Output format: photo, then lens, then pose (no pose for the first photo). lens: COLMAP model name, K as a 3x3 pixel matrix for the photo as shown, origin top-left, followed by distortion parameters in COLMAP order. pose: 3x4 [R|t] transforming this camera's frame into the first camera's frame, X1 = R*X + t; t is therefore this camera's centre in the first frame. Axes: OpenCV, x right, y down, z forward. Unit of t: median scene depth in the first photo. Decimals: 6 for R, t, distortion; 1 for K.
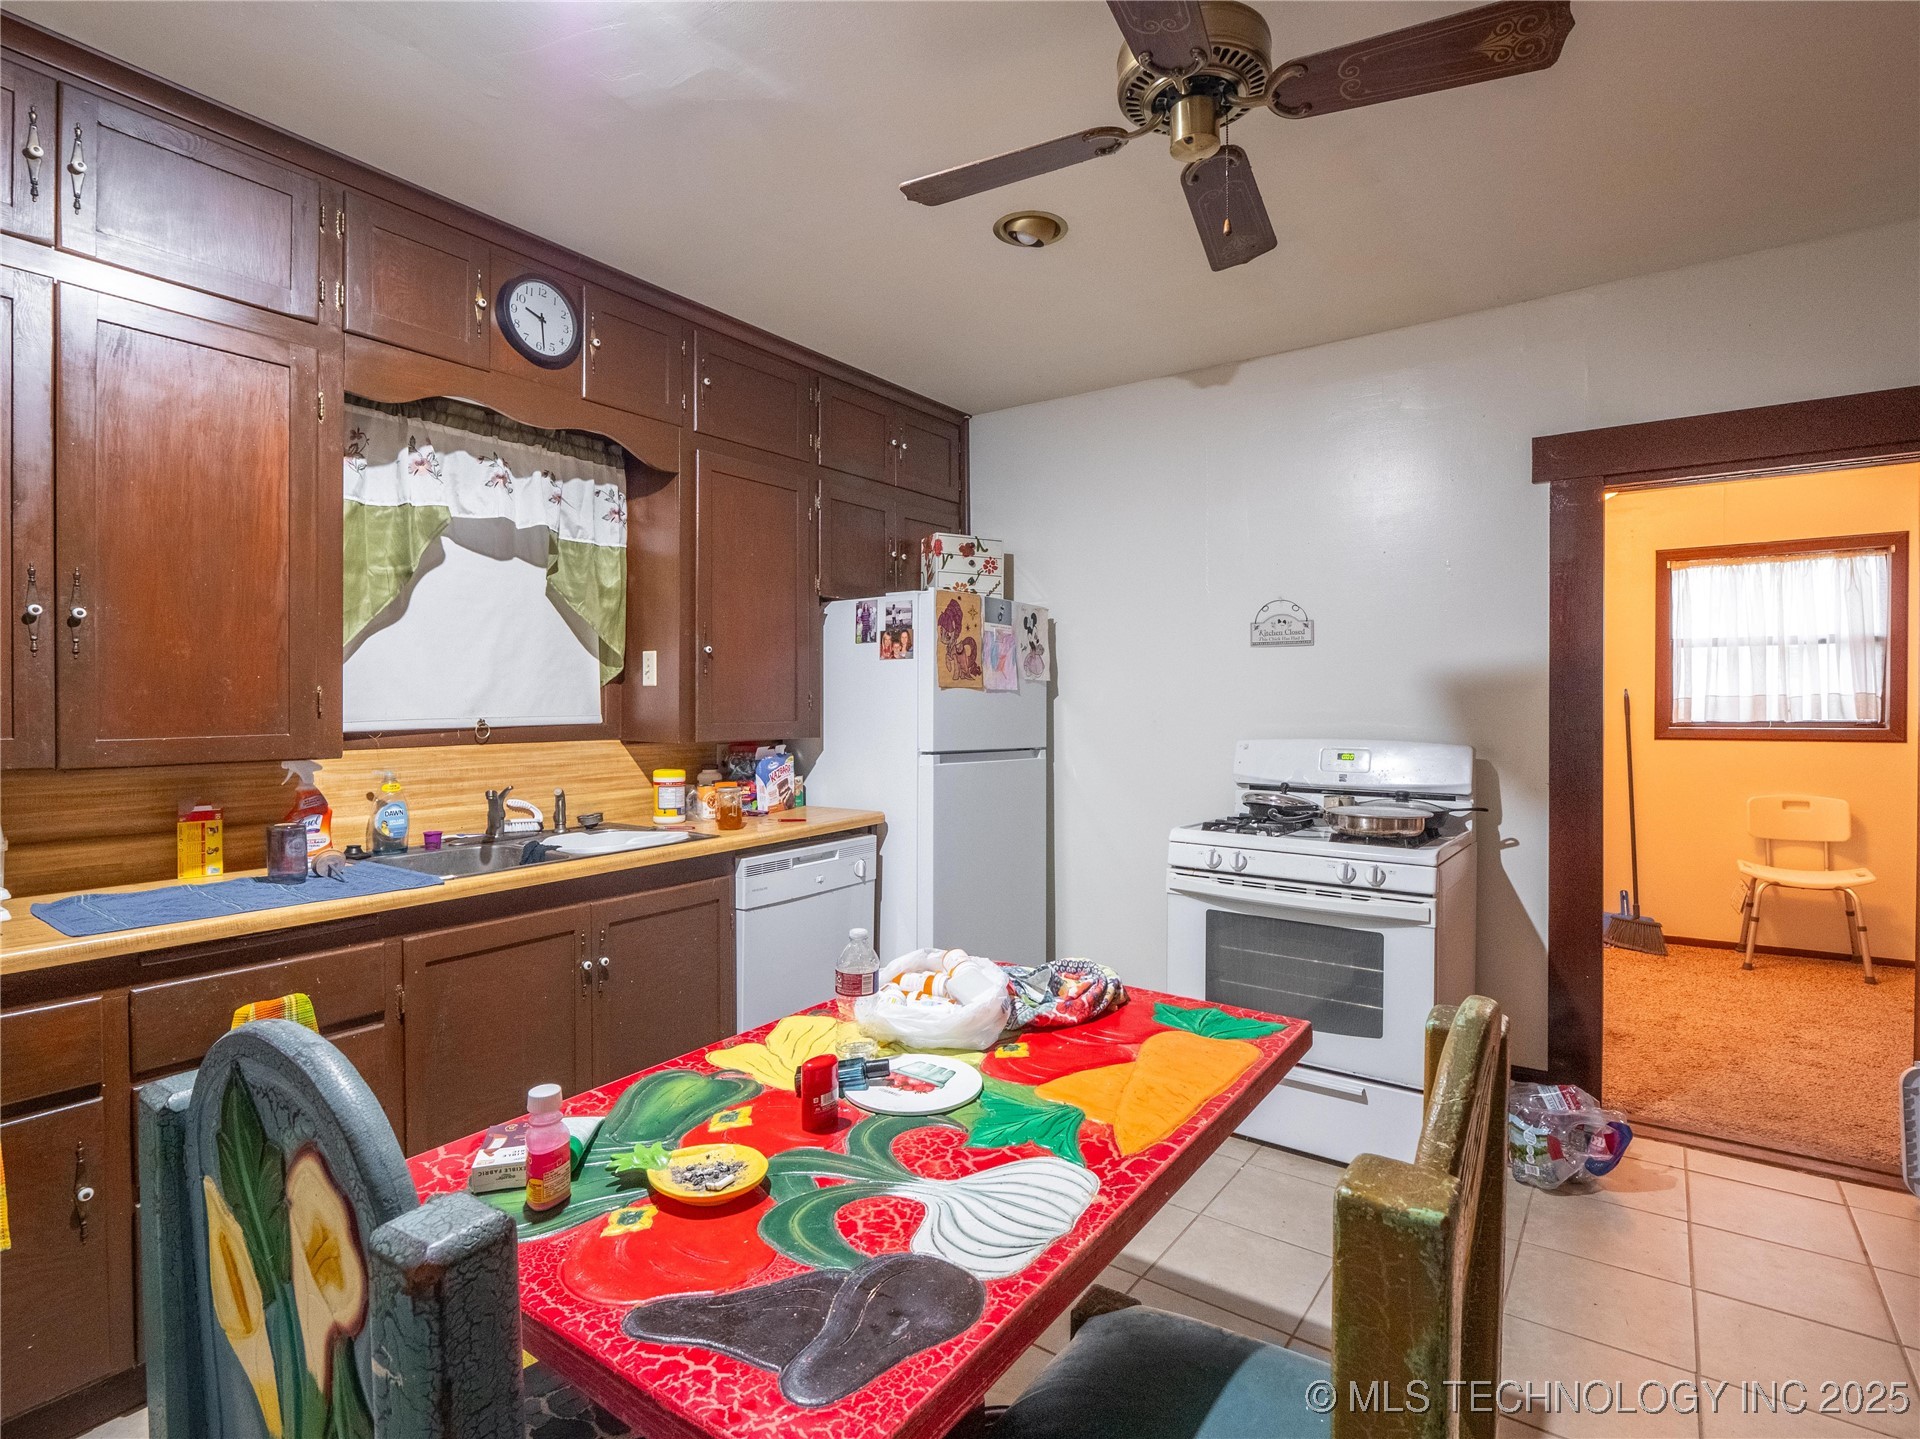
lens RADIAL K [[954.9, 0, 961.9], [0, 954.9, 705.2], [0, 0, 1]] dist [-0.012566, -0.000171]
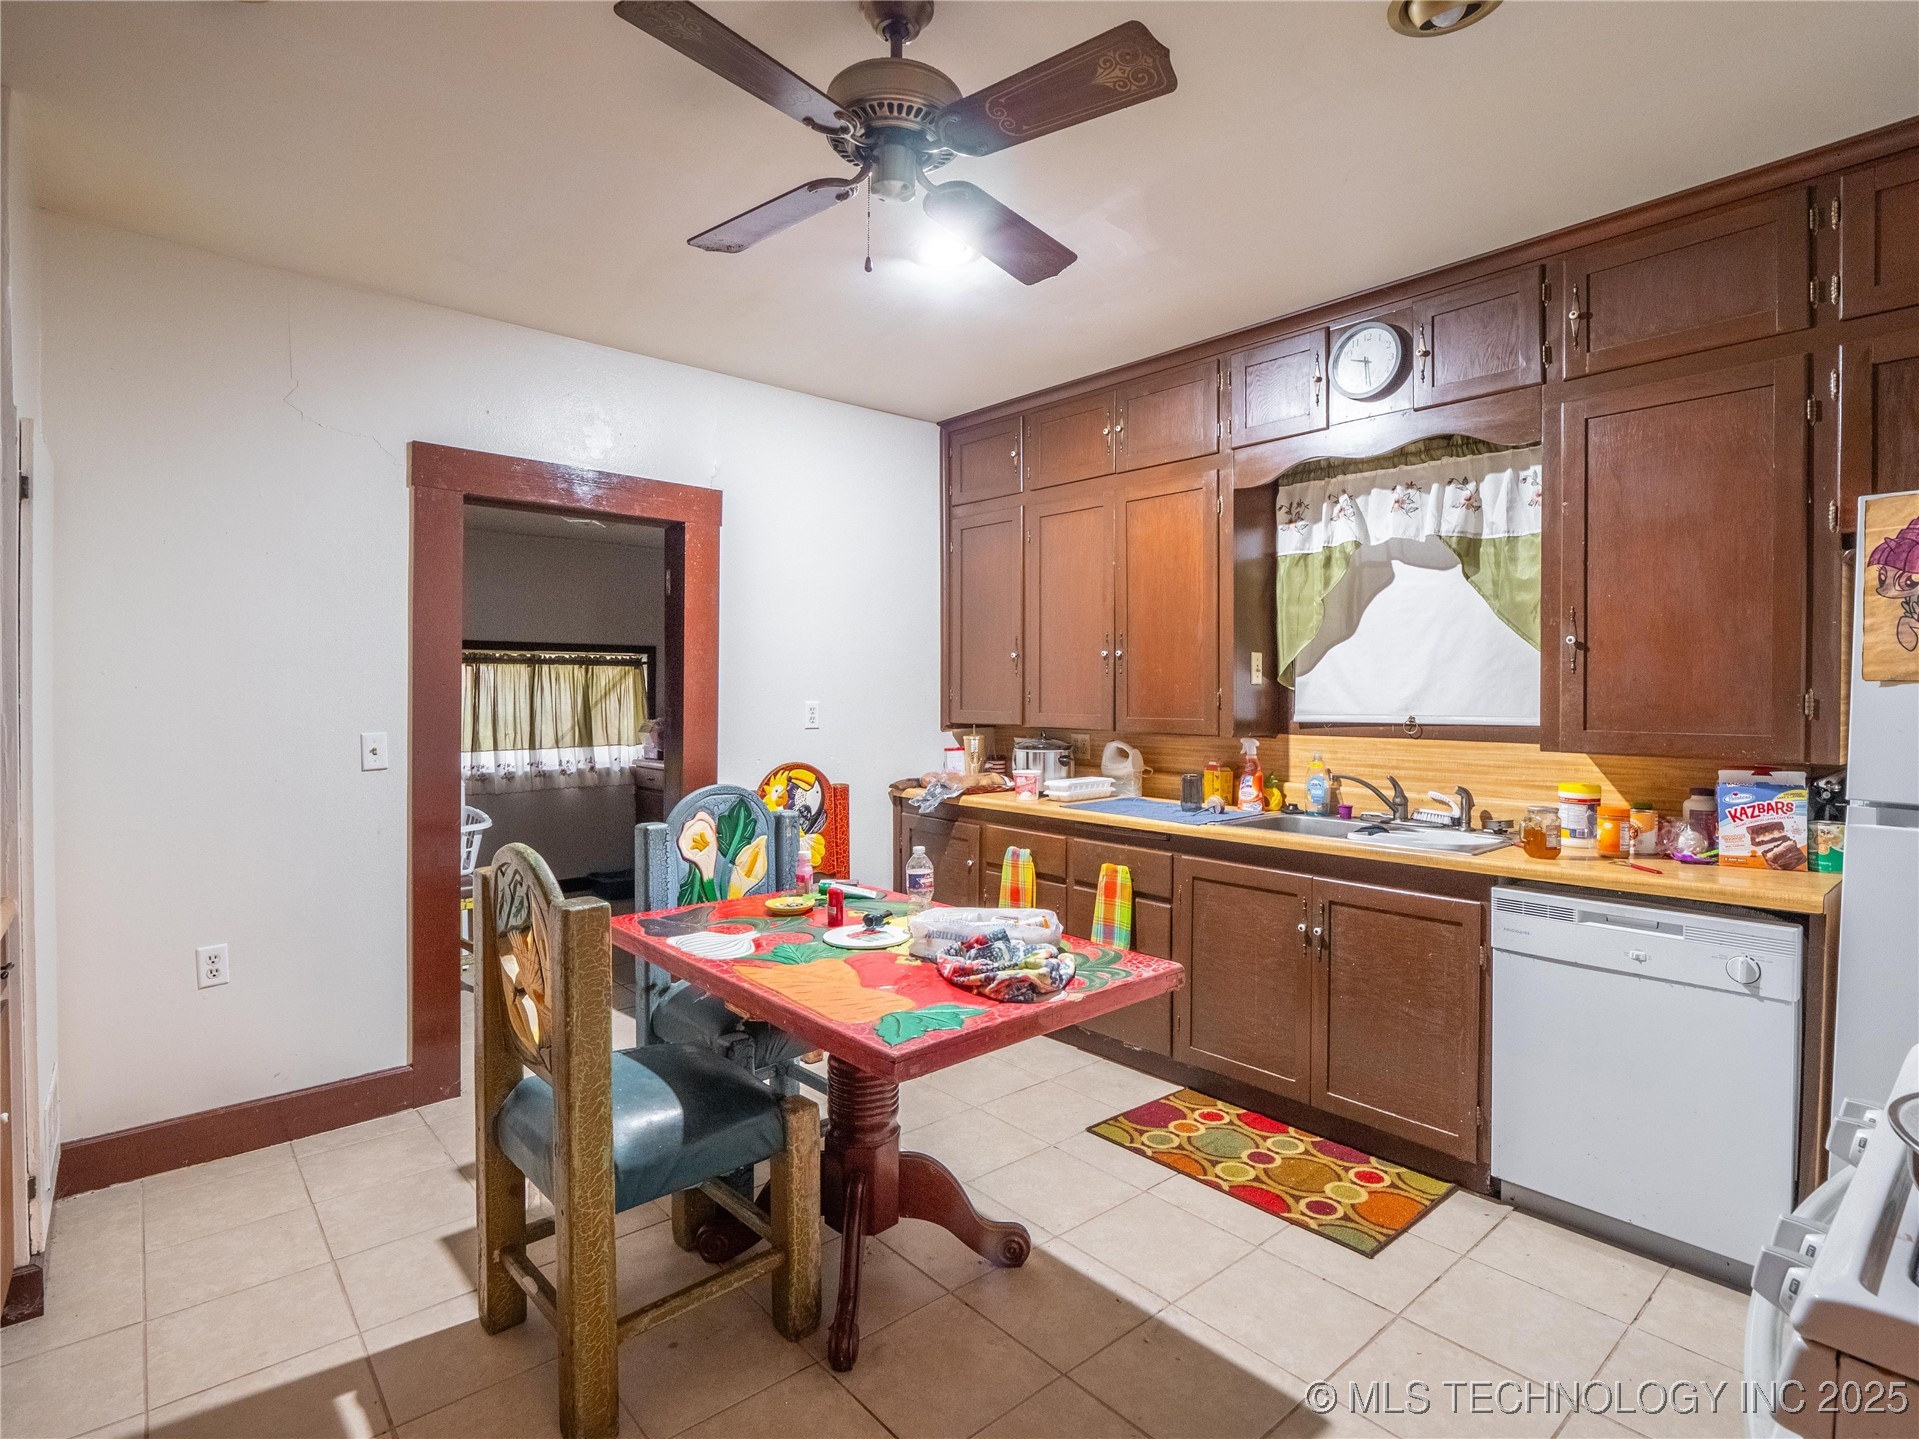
lens RADIAL K [[970.0, 0, 960.6], [0, 970.0, 707.8], [0, 0, 1]] dist [-0.013792, -0.000818]
pose [[-0.233310, 0.014074, -0.972300, 0.711106], [-0.010214, 0.999805, 0.016923, -0.009230], [0.972349, 0.013880, -0.233121, 0.726009]]
